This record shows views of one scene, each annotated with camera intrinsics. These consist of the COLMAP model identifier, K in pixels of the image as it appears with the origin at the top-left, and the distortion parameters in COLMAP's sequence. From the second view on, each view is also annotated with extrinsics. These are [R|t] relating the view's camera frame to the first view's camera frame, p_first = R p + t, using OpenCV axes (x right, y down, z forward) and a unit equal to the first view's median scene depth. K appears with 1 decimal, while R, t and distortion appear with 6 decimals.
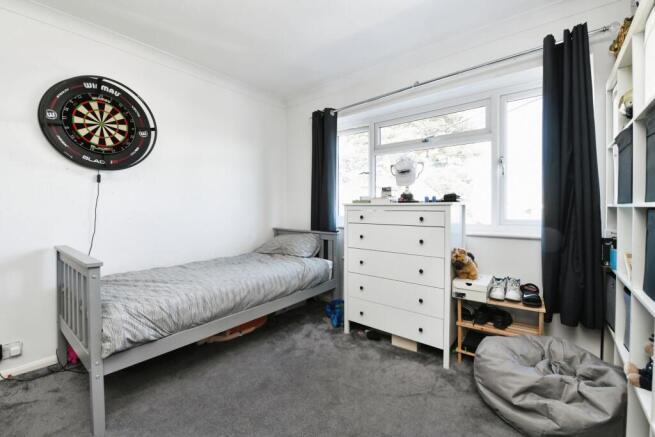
lens RADIAL K [[278.7, 0, 327.5], [0, 278.7, 218.5], [0, 0, 1]] dist [-0.000169, -0.000052]
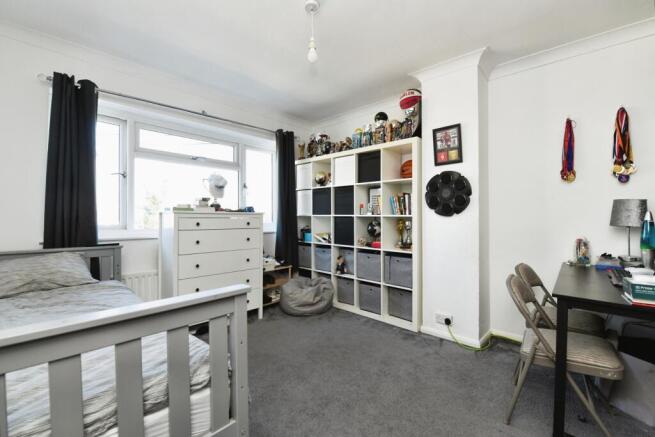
lens RADIAL K [[278.7, 0, 327.5], [0, 278.7, 218.5], [0, 0, 1]] dist [-0.000169, -0.000052]
pose [[0.072471, -0.008258, 0.997336, -0.855977], [0.028493, 0.999575, 0.006206, -0.017229], [-0.996963, 0.027968, 0.072675, 0.387597]]
